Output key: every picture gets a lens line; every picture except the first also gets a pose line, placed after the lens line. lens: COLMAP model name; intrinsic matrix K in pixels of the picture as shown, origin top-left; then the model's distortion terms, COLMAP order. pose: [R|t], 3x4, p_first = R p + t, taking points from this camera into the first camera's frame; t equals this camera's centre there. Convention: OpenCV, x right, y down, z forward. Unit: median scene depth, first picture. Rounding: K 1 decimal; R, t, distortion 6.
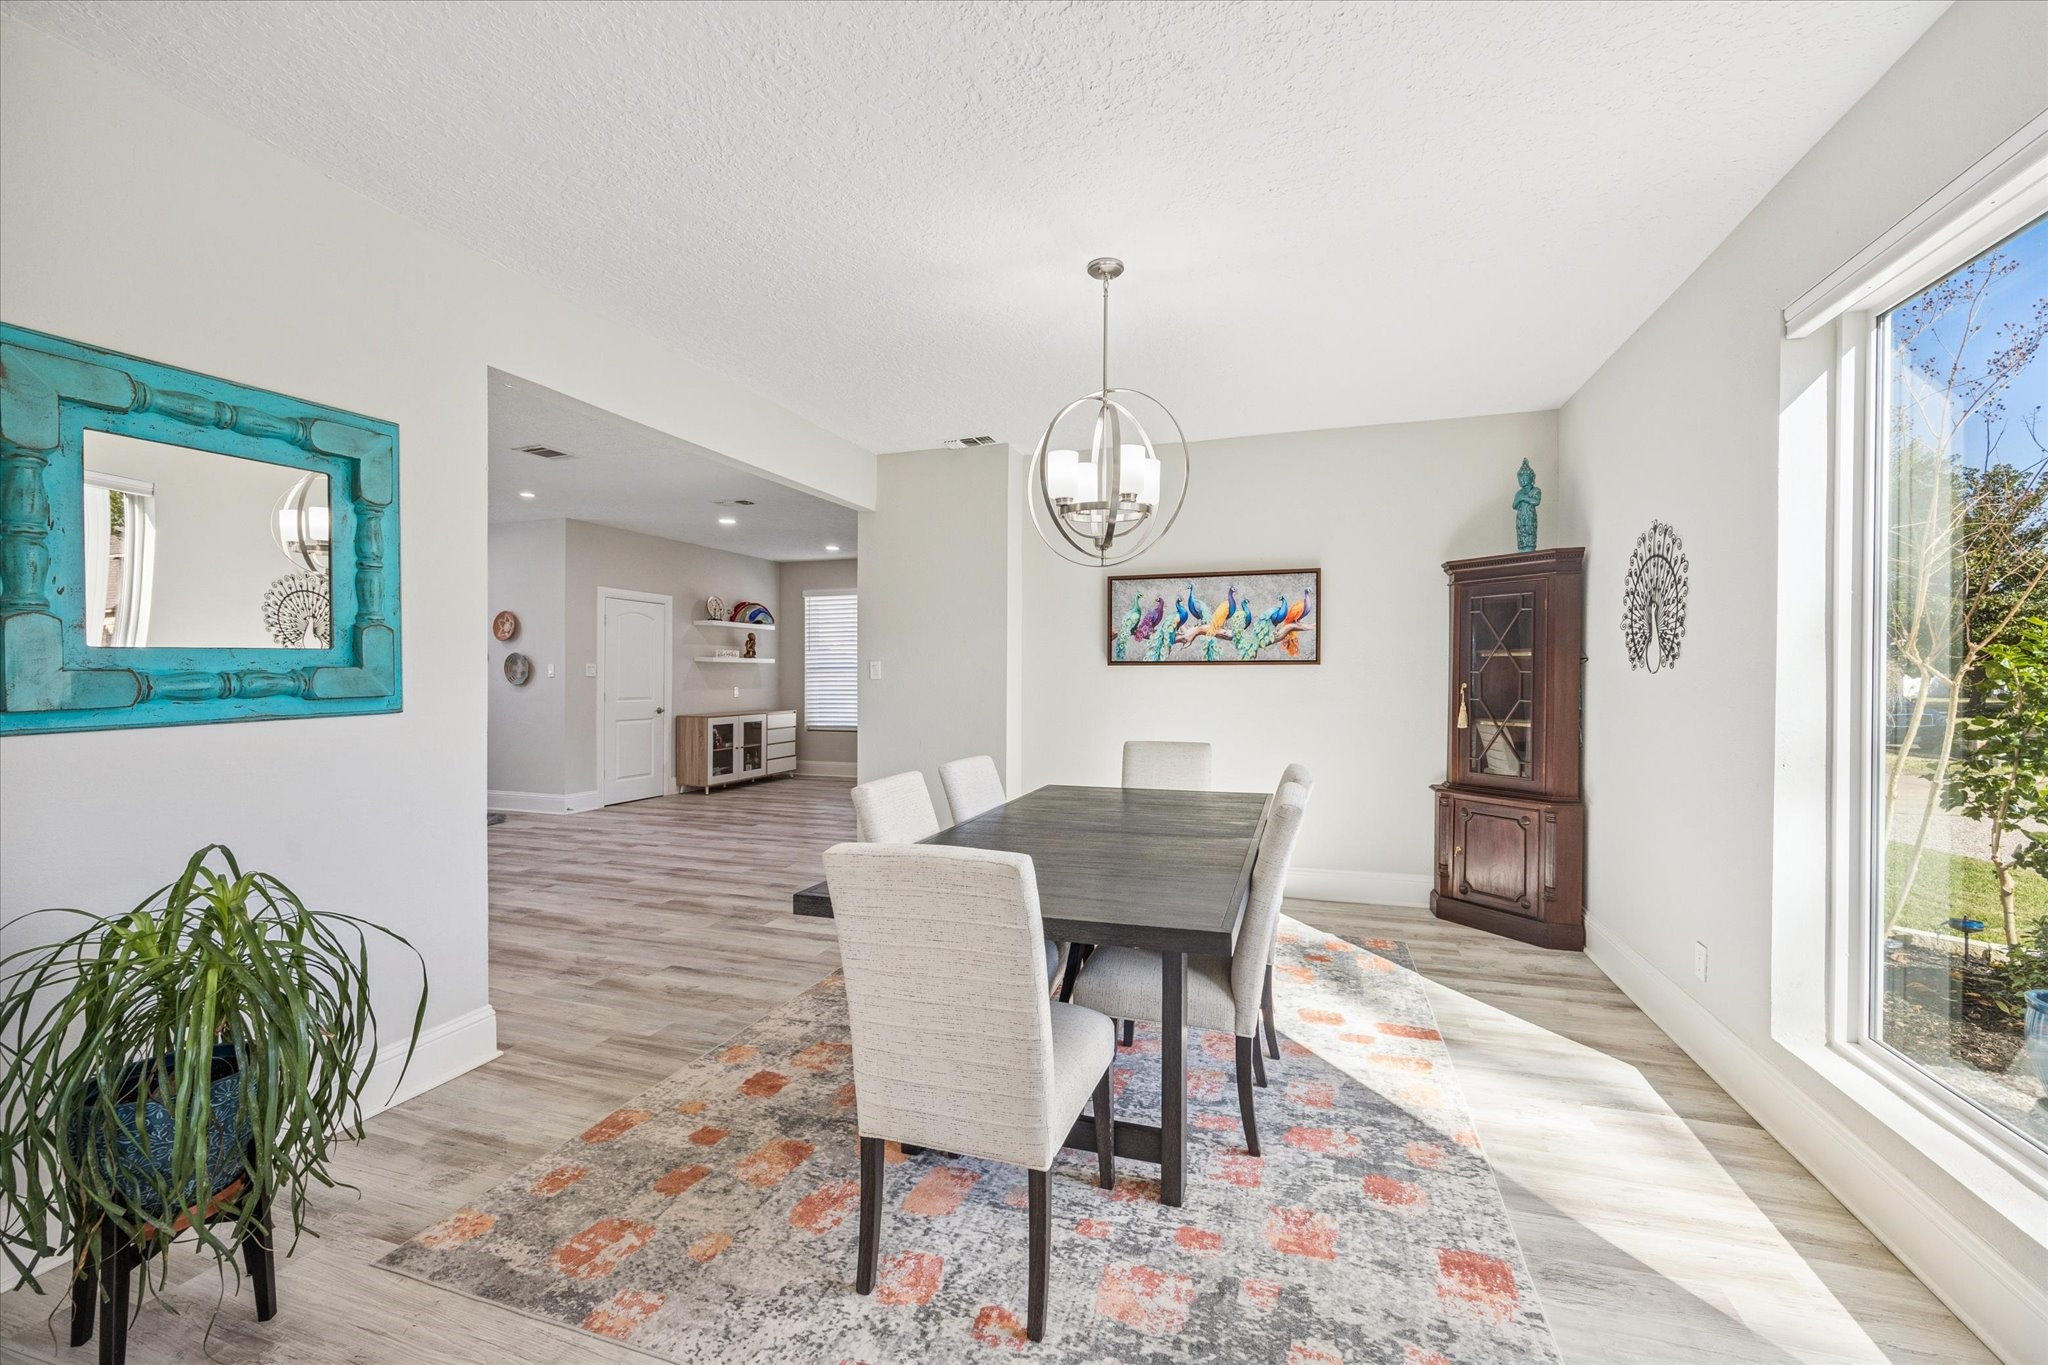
lens RADIAL K [[802.0, 0, 1028.2], [0, 802.0, 675.3], [0, 0, 1]] dist [-0.000696, -0.000015]
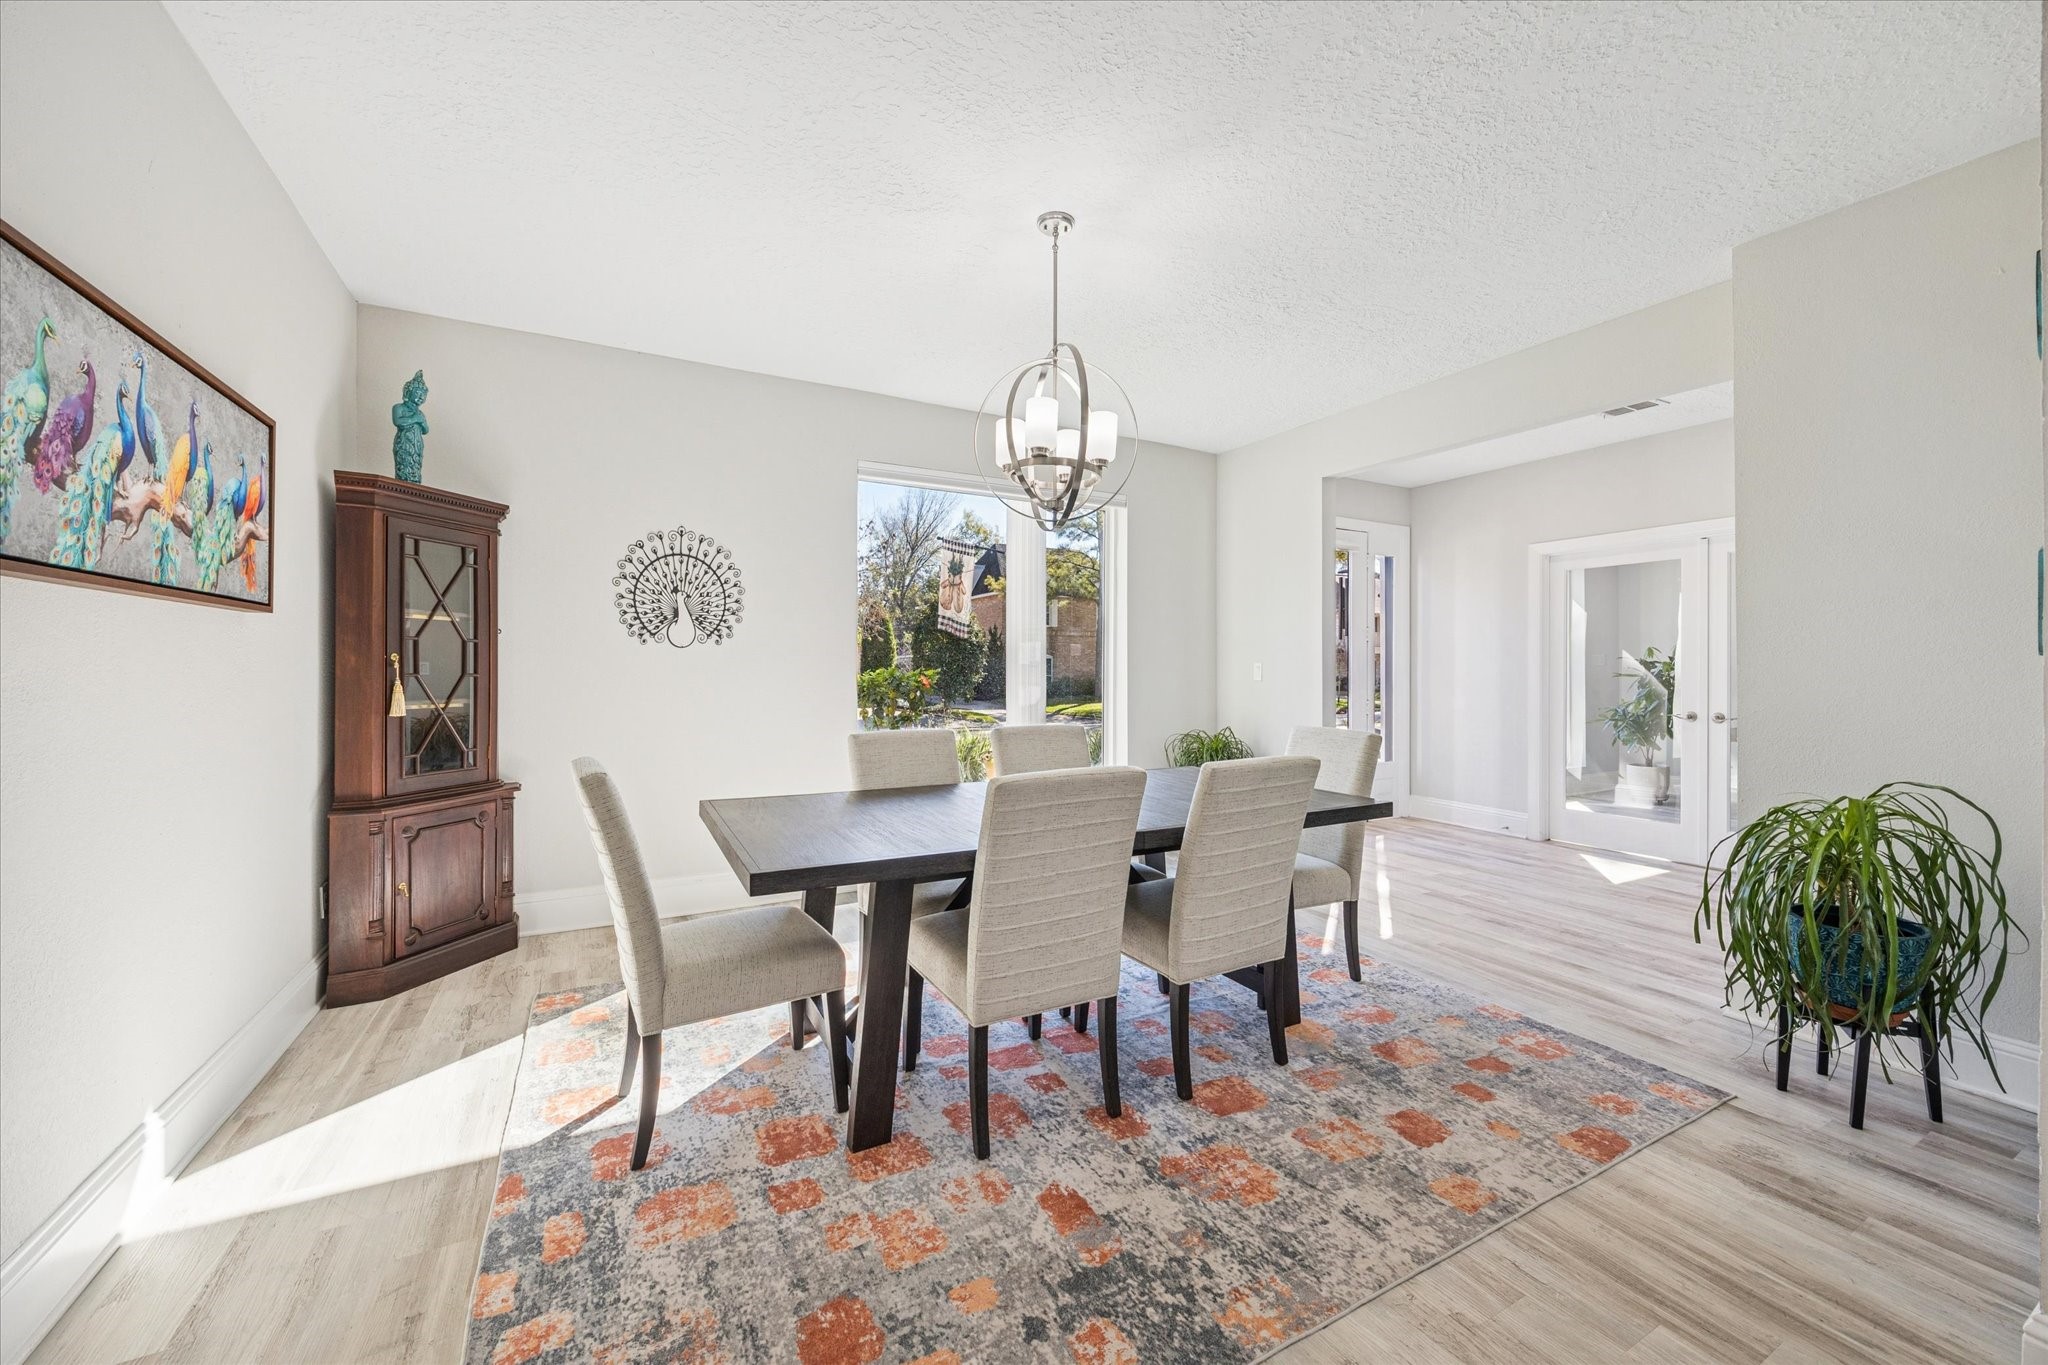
lens RADIAL K [[853.6, 0, 1024.0], [0, 853.6, 682.5], [0, 0, 1]] dist [0.000225, 0.000066]
pose [[-0.743185, -0.009142, 0.669023, -0.623610], [0.000553, 0.999898, 0.014277, 0.040783], [-0.669085, 0.010981, -0.743104, 1.957023]]
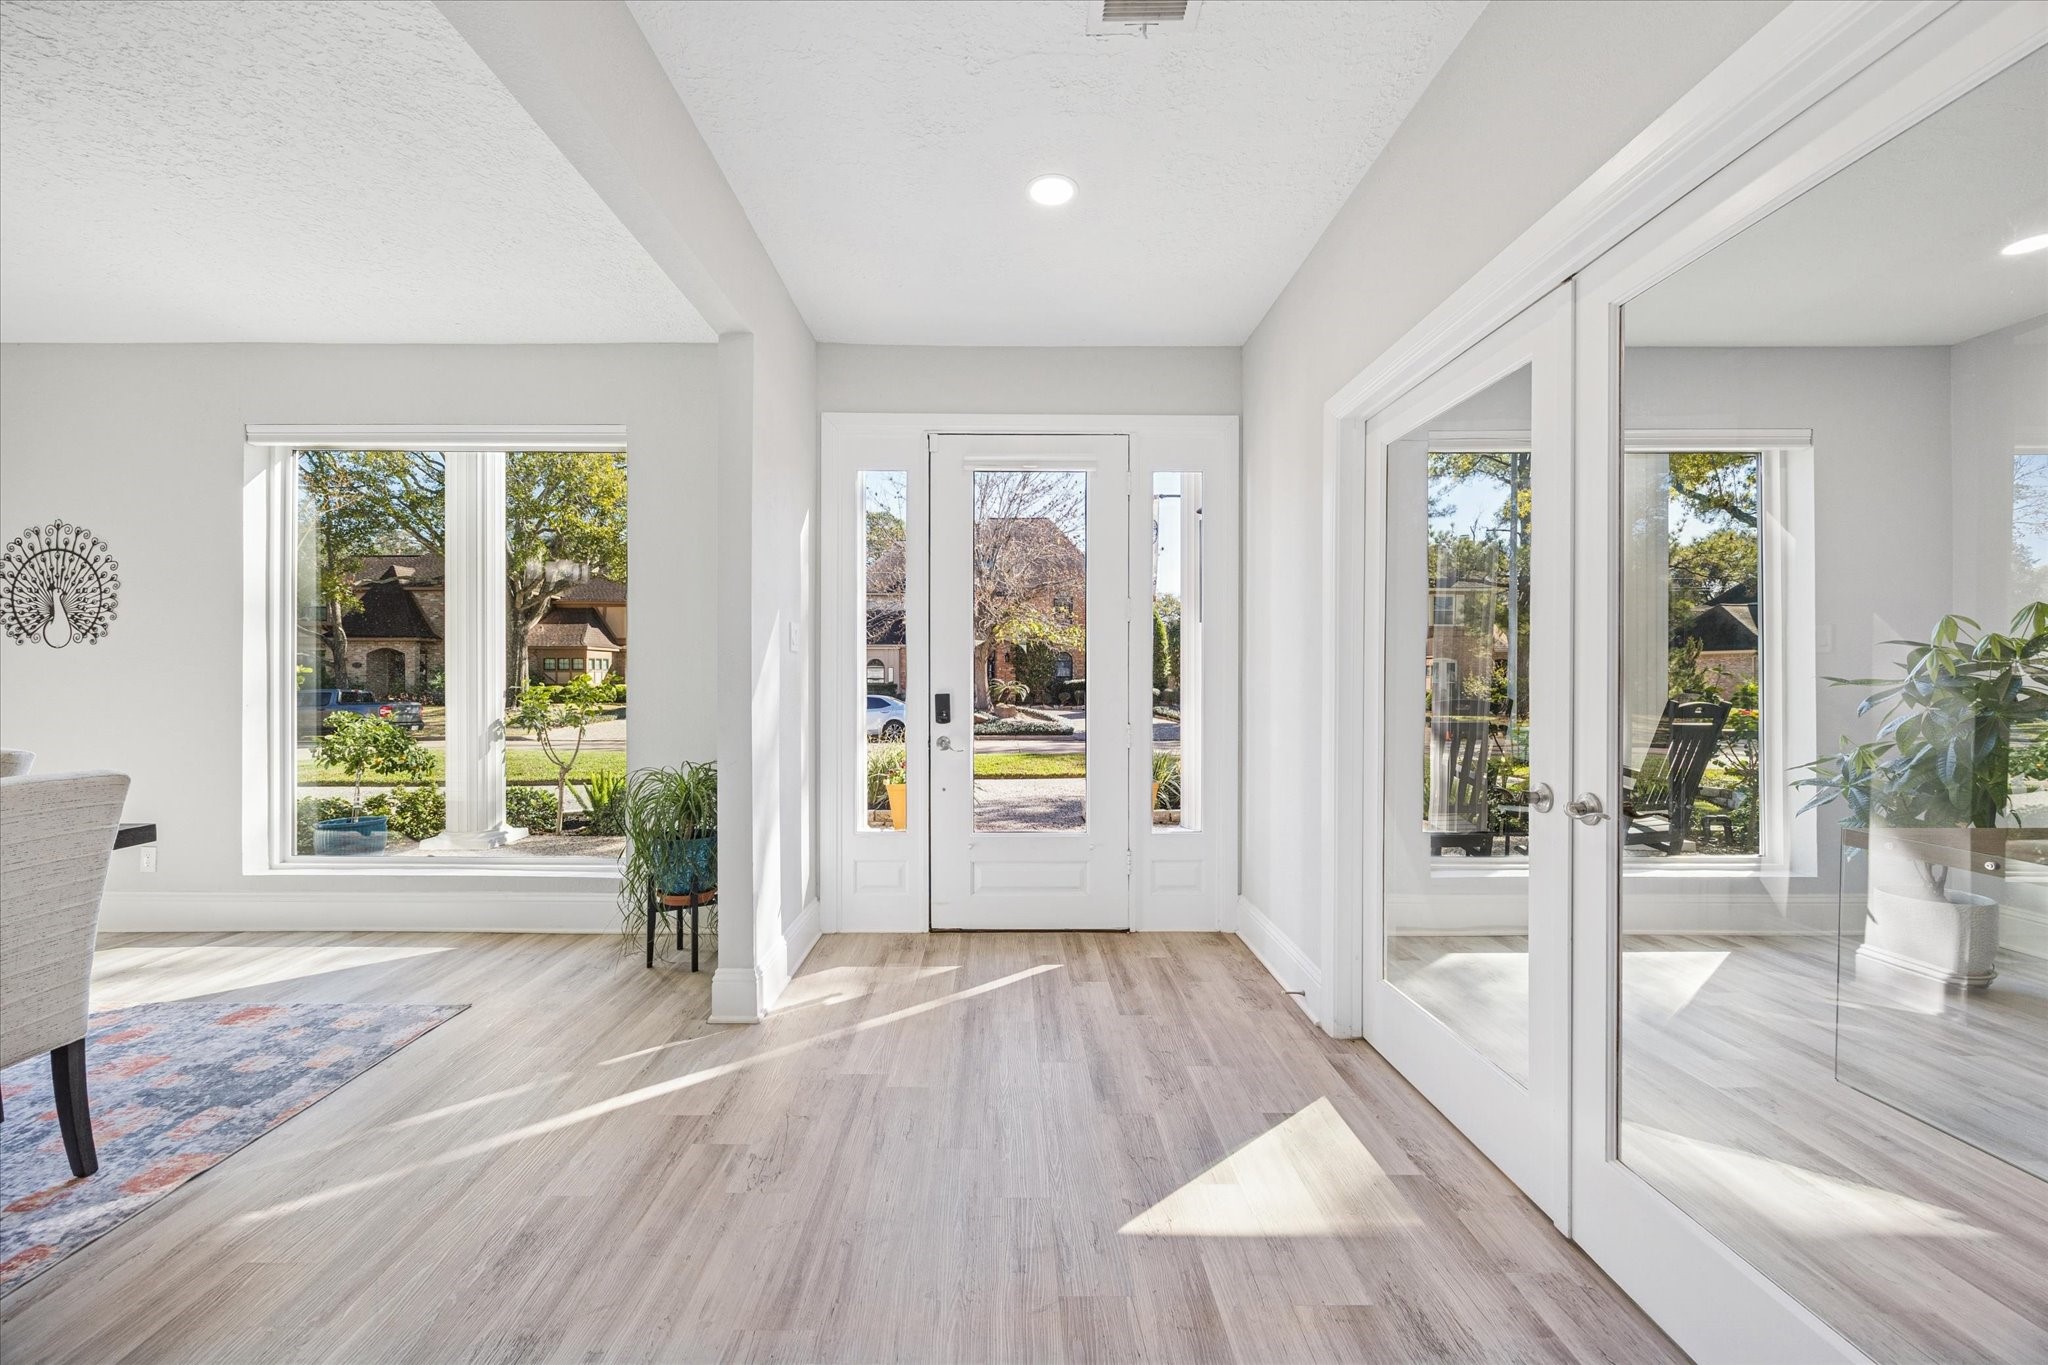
lens RADIAL K [[802.0, 0, 1028.2], [0, 802.0, 675.3], [0, 0, 1]] dist [-0.000696, -0.000015]
pose [[-0.325975, -0.001650, 0.945377, -0.969749], [-0.000560, 0.999999, 0.001552, 0.042545], [-0.945378, -0.000024, -0.325976, 0.031415]]
